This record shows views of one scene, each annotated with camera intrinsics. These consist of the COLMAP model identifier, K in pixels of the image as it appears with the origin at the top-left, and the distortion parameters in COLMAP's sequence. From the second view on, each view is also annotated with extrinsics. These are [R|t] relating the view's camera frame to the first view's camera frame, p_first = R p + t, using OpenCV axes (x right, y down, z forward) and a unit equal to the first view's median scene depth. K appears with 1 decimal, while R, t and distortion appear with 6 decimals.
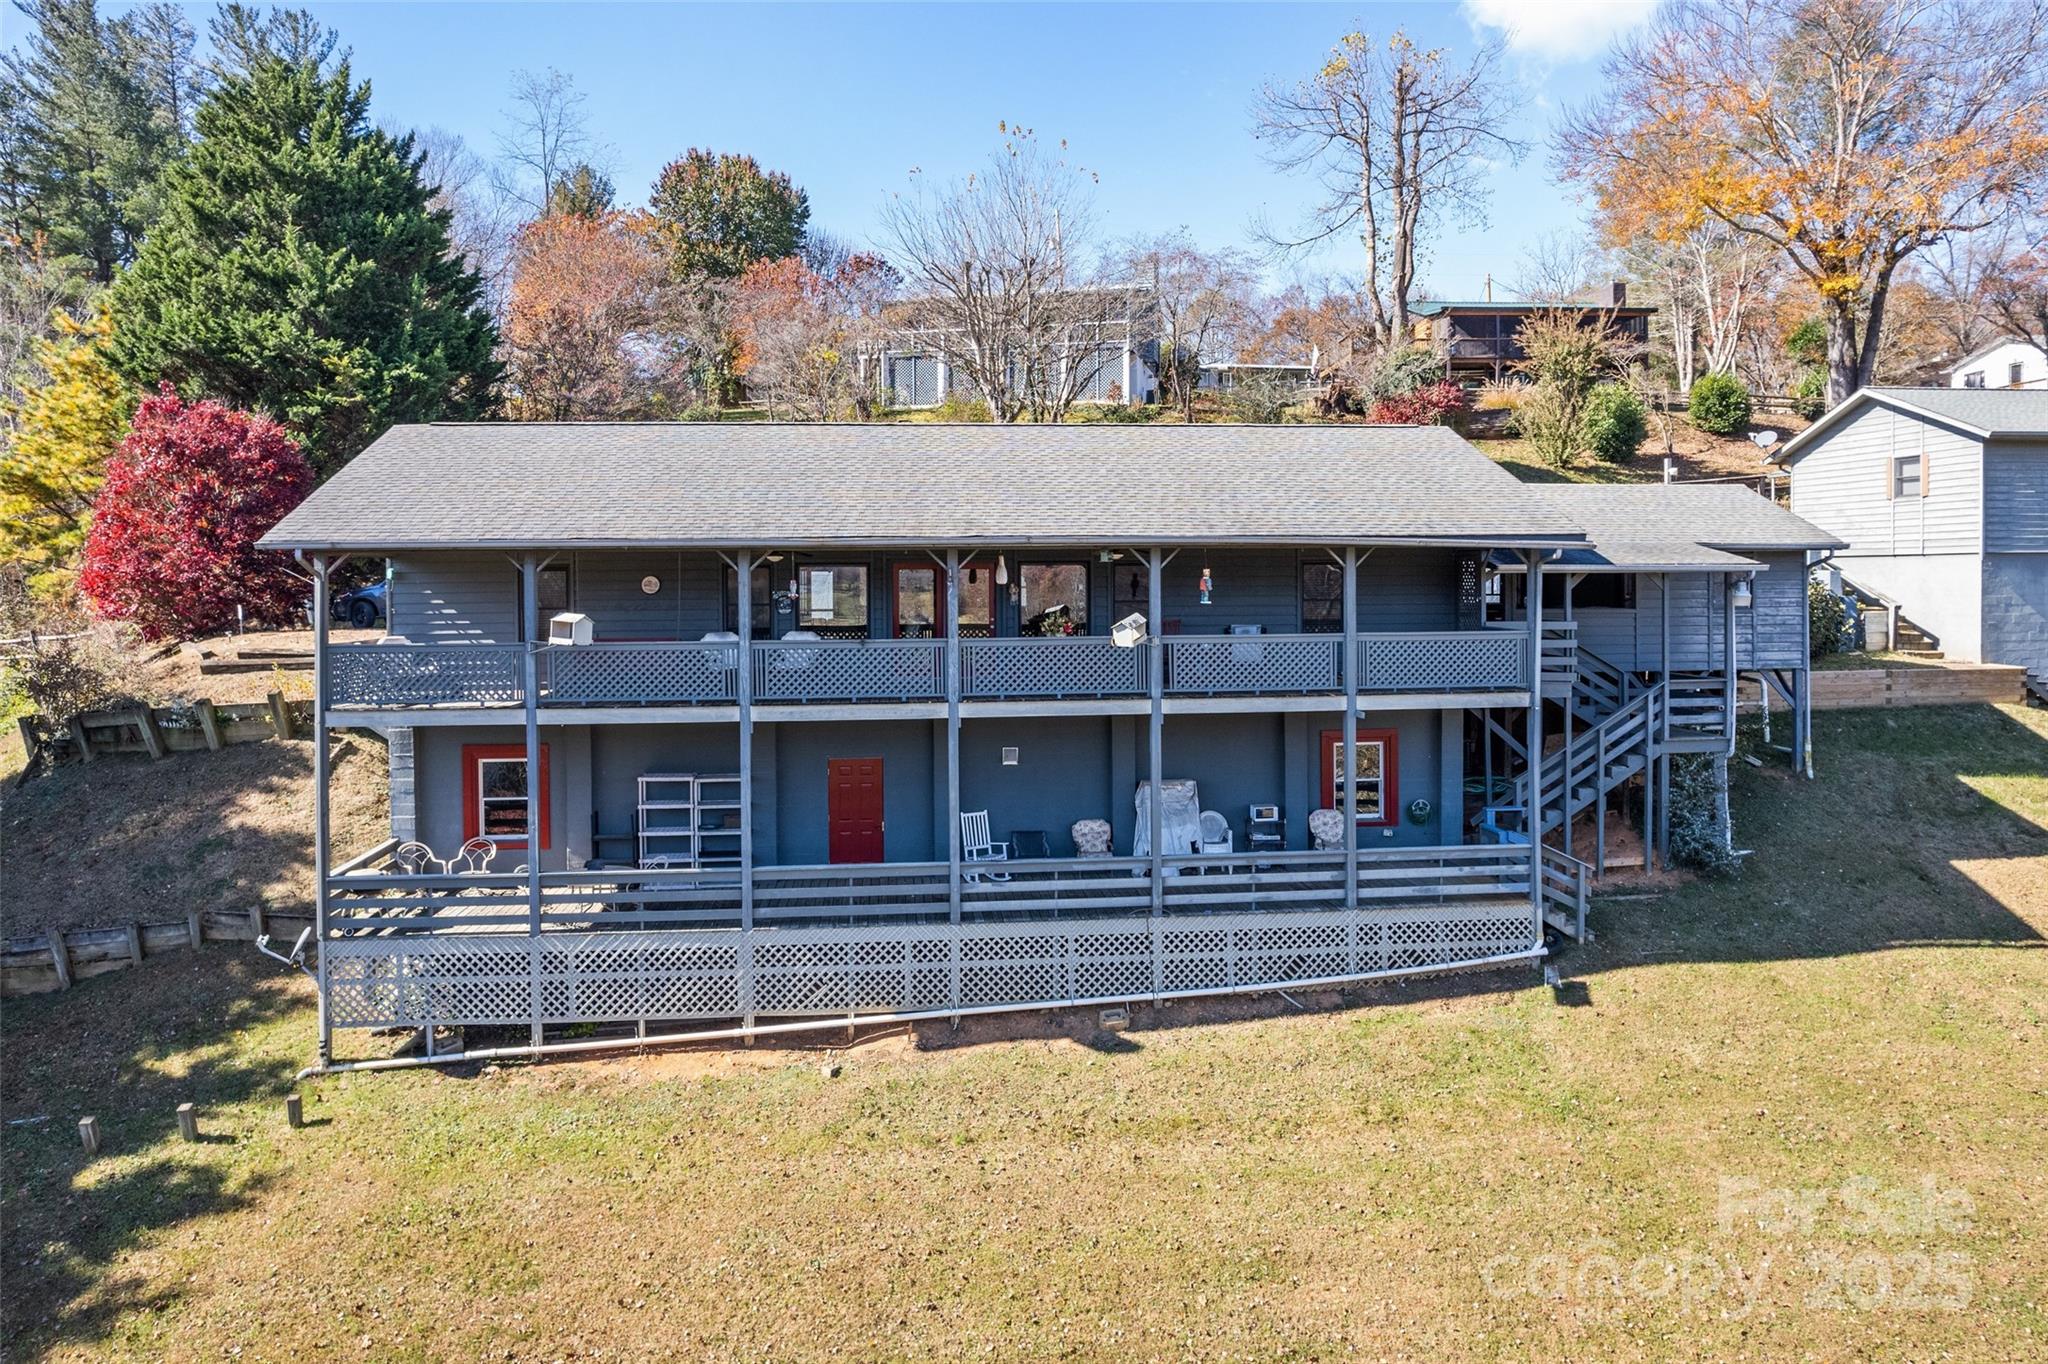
lens RADIAL K [[1366.8, 0, 1026.0], [0, 1366.8, 680.1], [0, 0, 1]] dist [-0.002499, -0.003209]
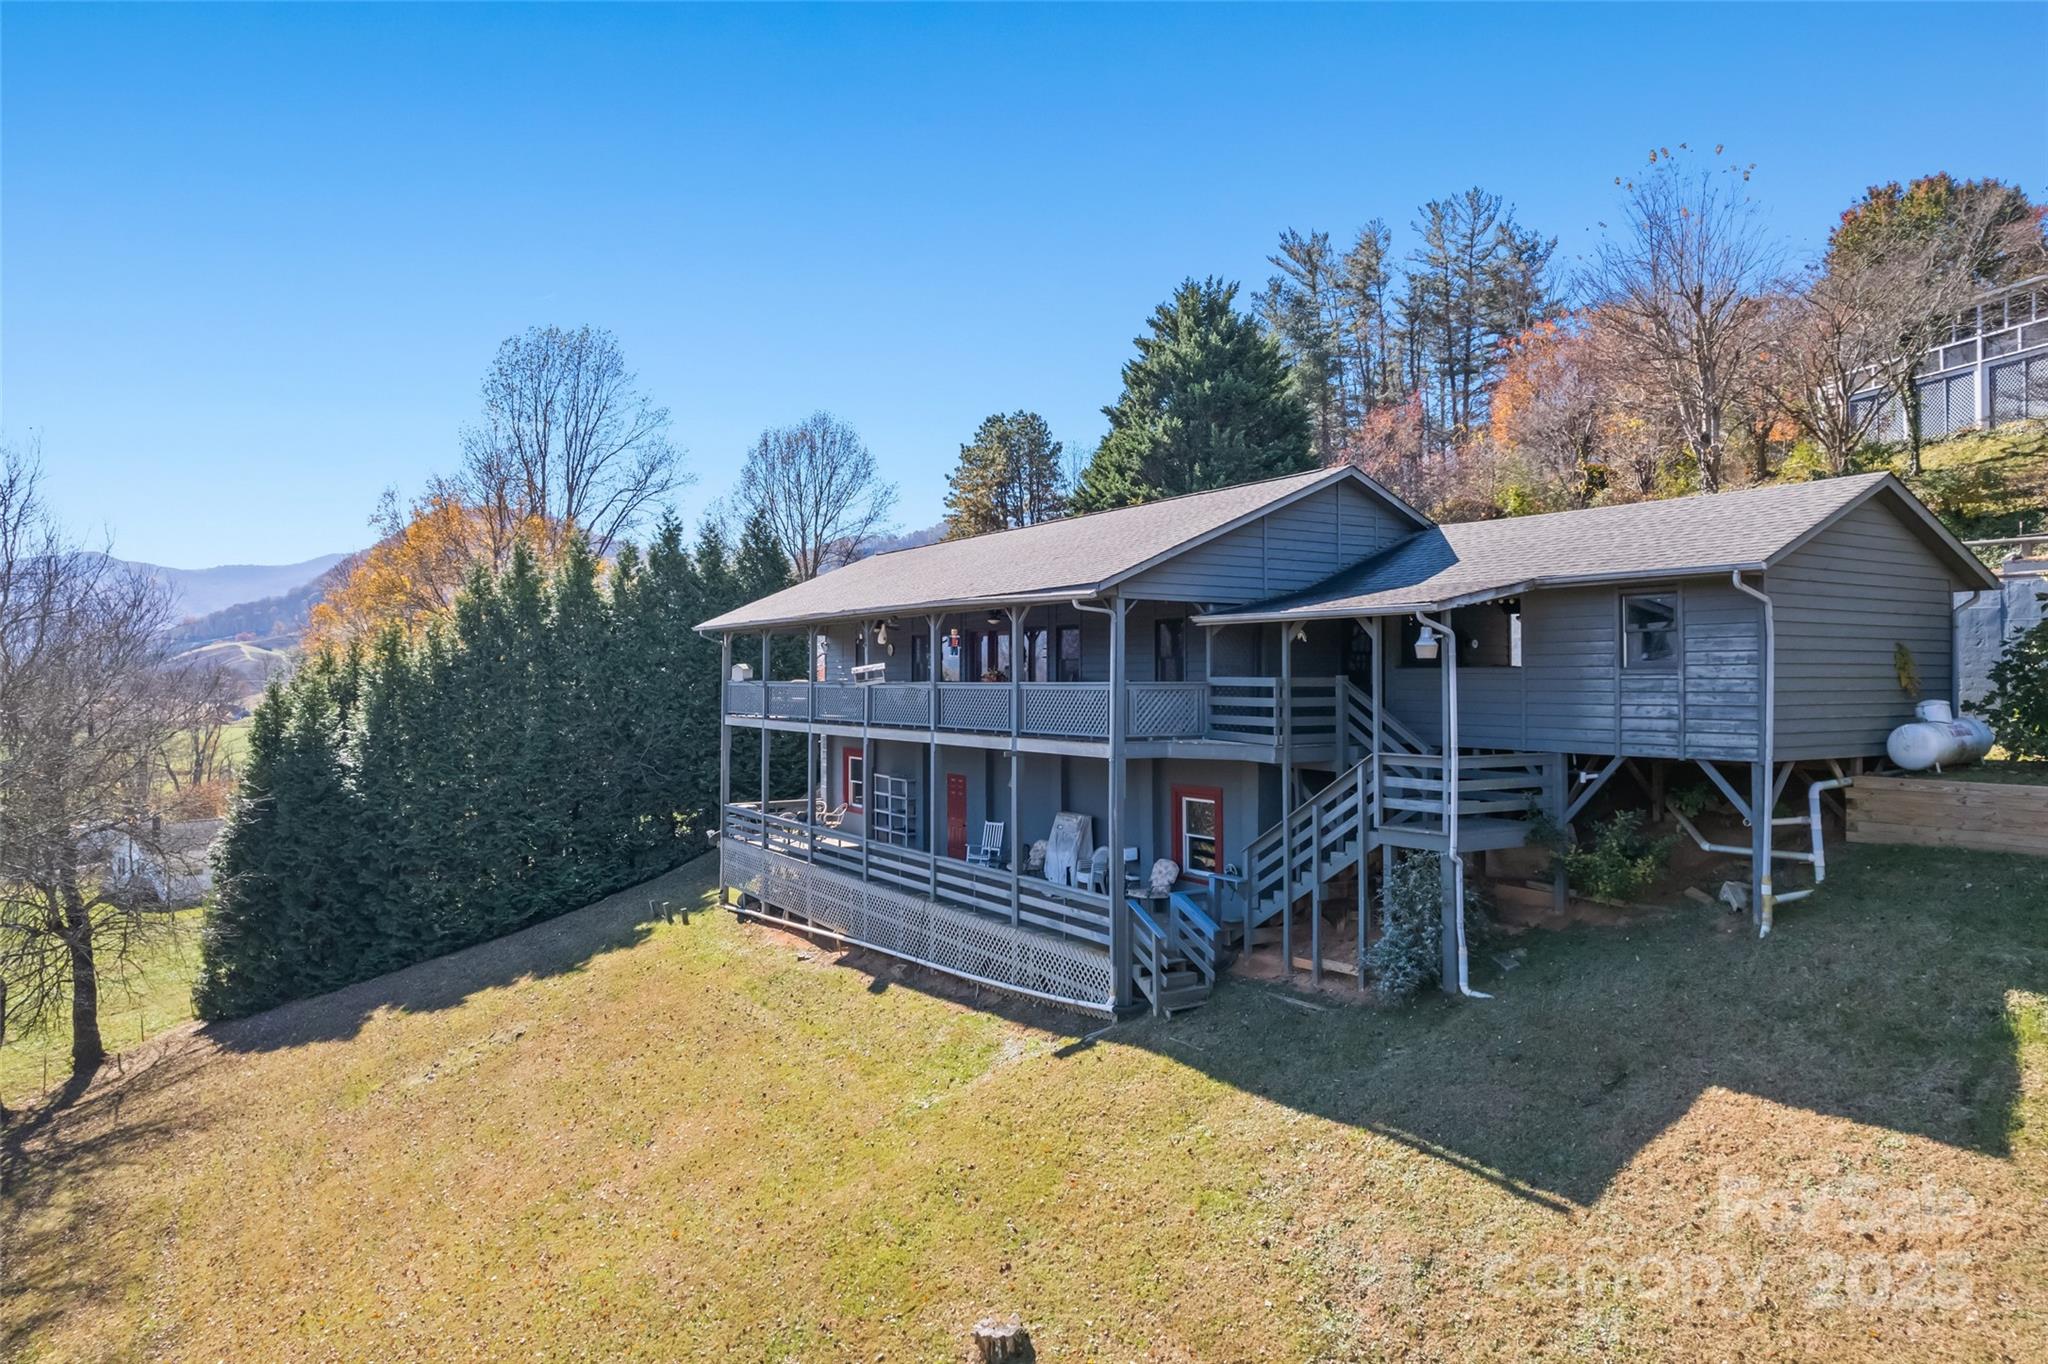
lens RADIAL K [[1366.8, 0, 1027.0], [0, 1366.8, 680.1], [0, 0, 1]] dist [-0.002499, -0.003209]
pose [[0.403108, 0.005930, -0.915133, 1.268548], [-0.069127, 0.997319, -0.023987, -0.009668], [0.912538, 0.072930, 0.402437, 0.538191]]
